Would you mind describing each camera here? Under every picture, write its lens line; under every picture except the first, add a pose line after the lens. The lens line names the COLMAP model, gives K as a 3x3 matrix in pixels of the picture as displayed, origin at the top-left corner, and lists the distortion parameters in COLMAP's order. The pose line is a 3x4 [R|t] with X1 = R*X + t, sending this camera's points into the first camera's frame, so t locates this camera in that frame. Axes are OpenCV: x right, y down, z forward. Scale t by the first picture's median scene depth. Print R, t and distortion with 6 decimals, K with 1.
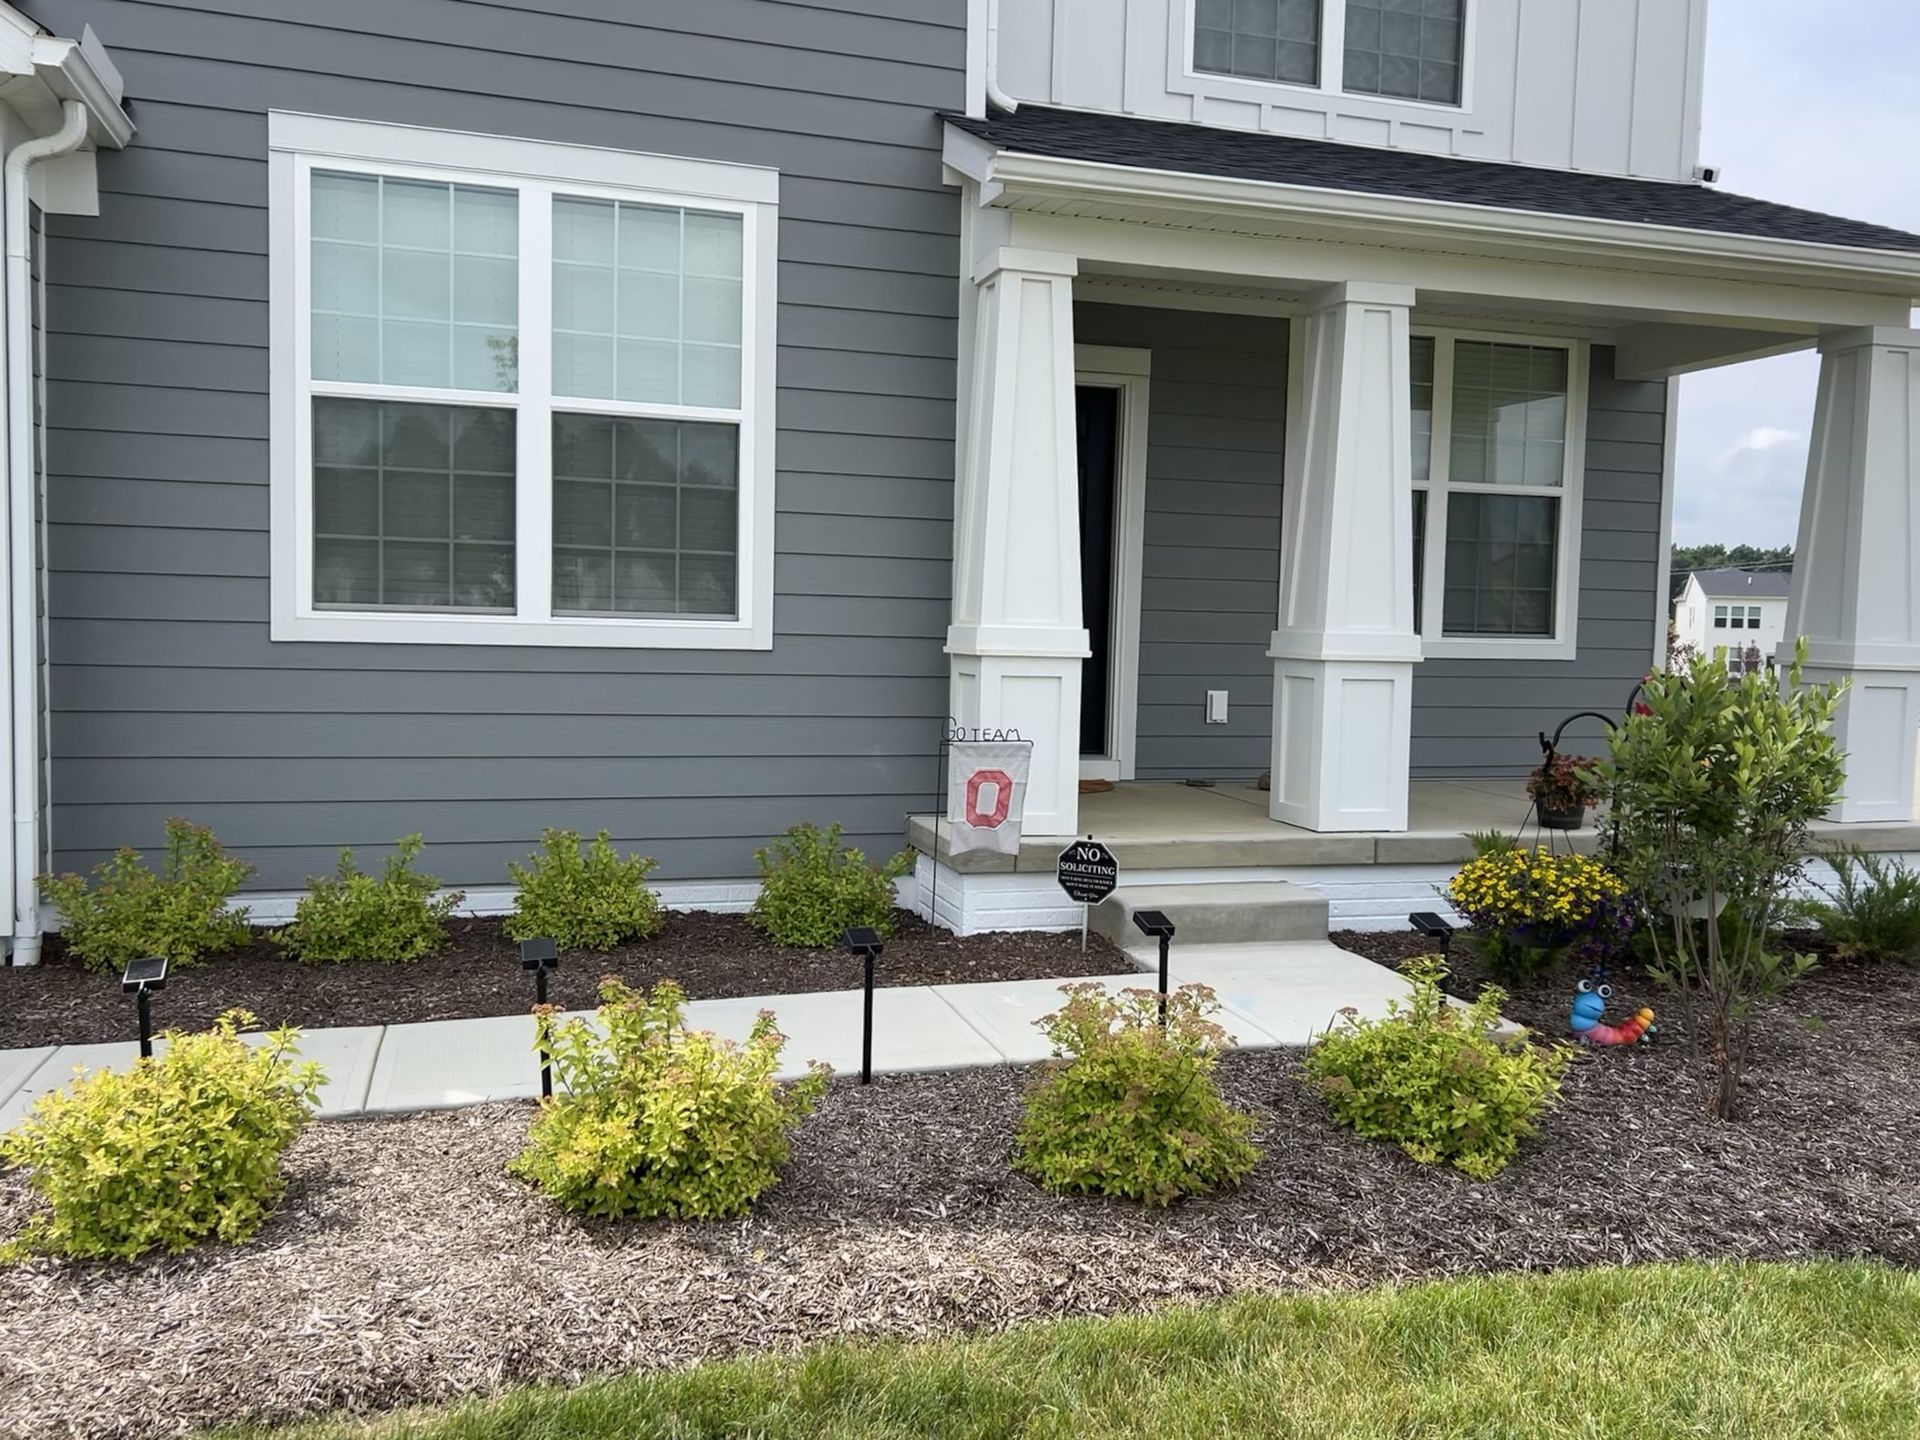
lens RADIAL K [[1596.5, 0, 964.9], [0, 1596.5, 724.0], [0, 0, 1]] dist [0.028004, -0.000972]
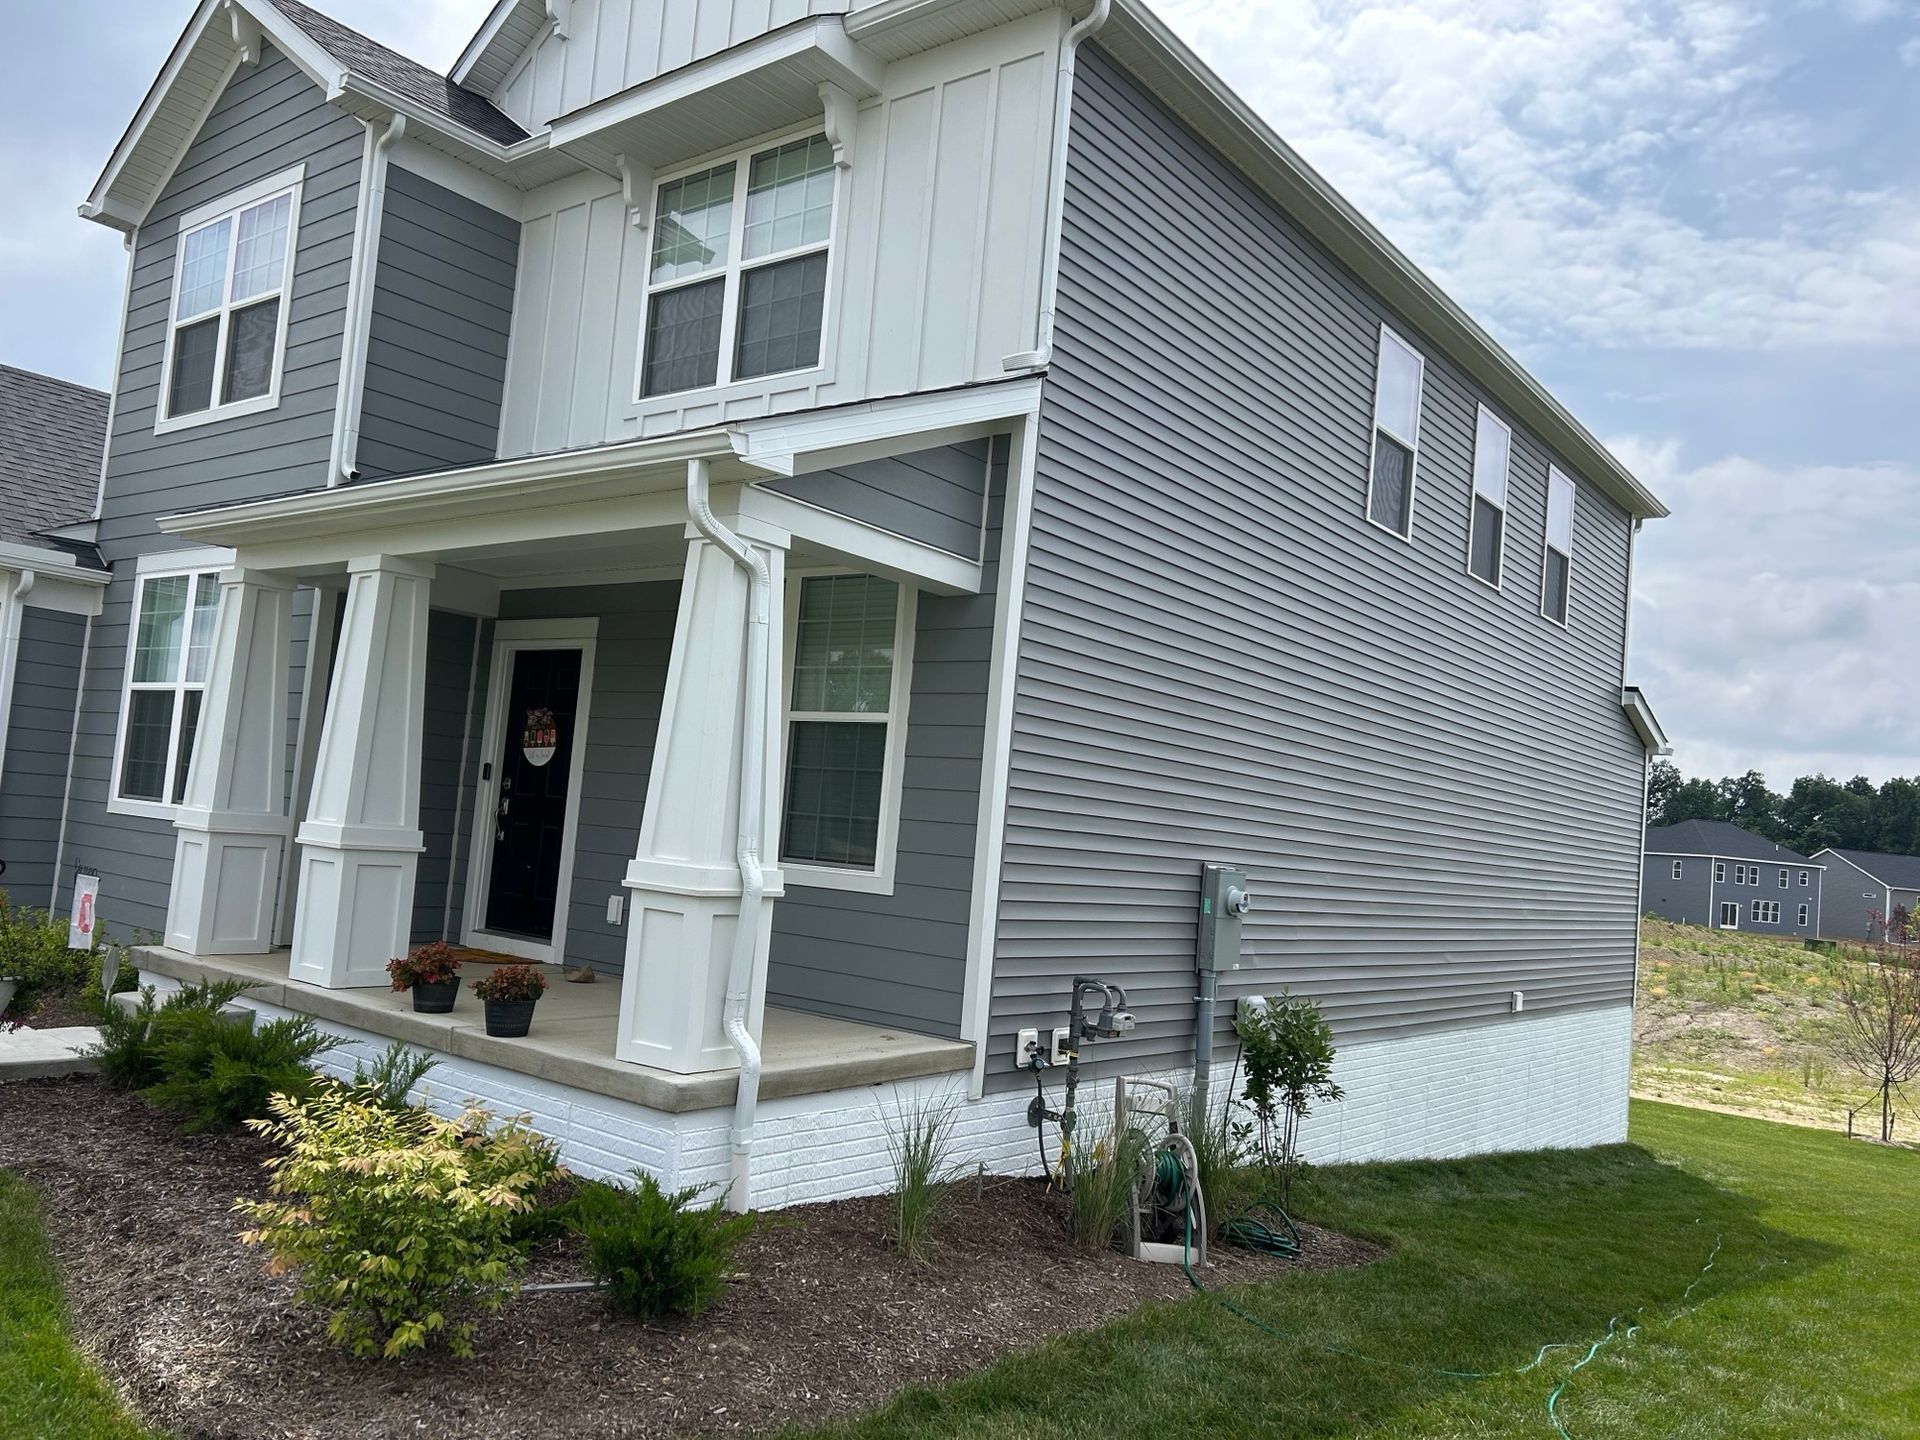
lens RADIAL K [[1451.3, 0, 960.0], [0, 1451.3, 720.0], [0, 0, 1]] dist [0.071879, -0.106211]
pose [[0.564664, -0.039972, -0.824352, 1.217604], [-0.120329, 0.984166, -0.130144, -0.040527], [0.816502, 0.172681, 0.550914, 0.619835]]
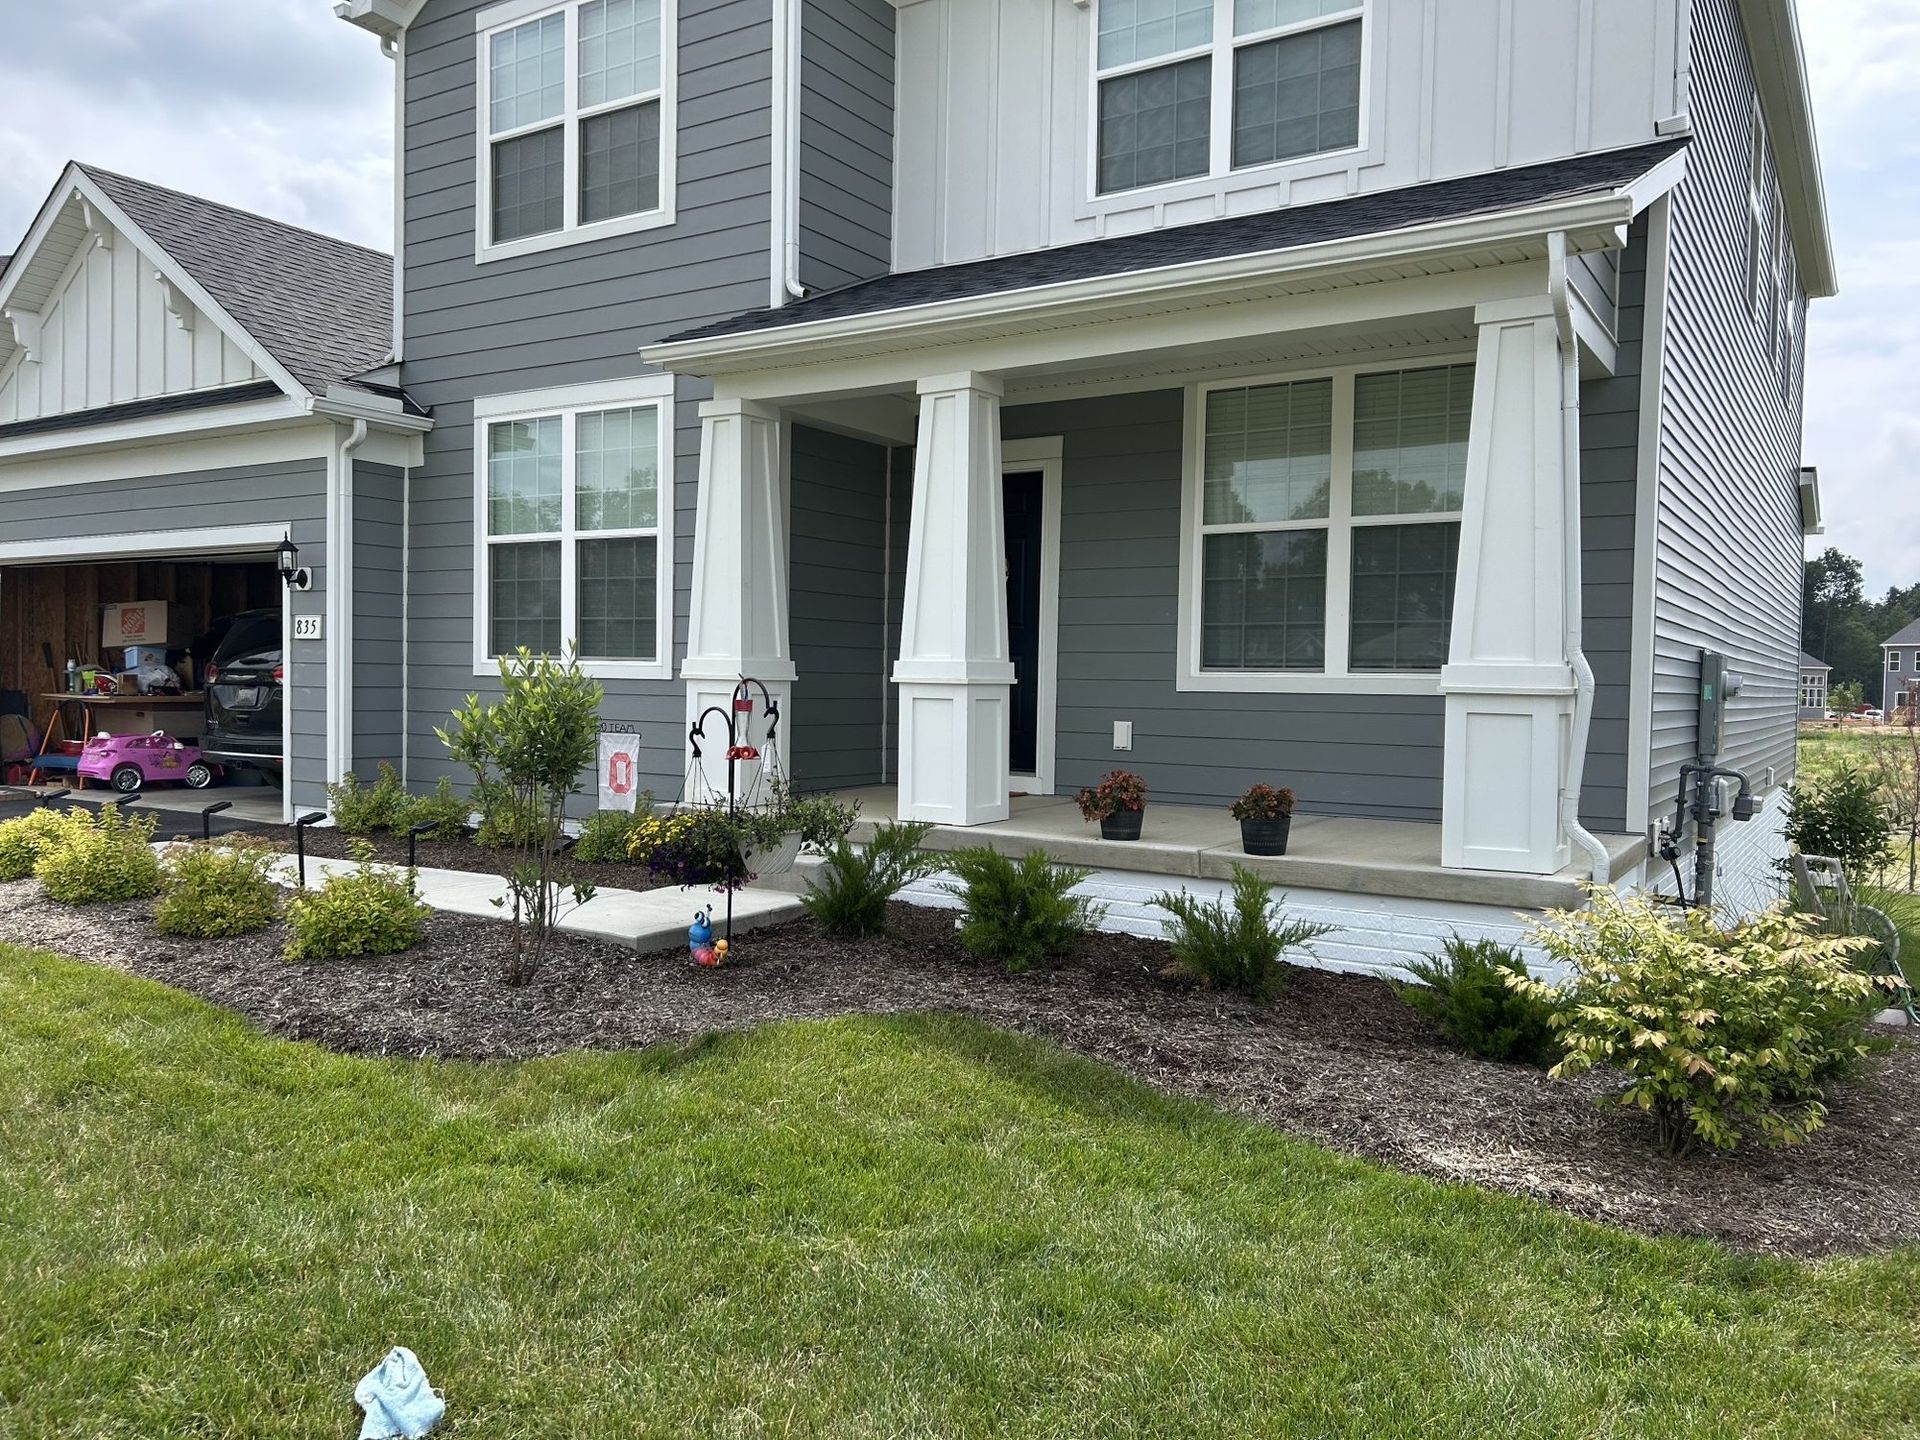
lens RADIAL K [[1451.3, 0, 960.0], [0, 1451.3, 720.0], [0, 0, 1]] dist [0.071879, -0.106211]
pose [[0.632918, 0.013270, -0.774105, 0.917207], [-0.051978, 0.998326, -0.025385, 0.010702], [0.772472, 0.056303, 0.632548, 0.263638]]
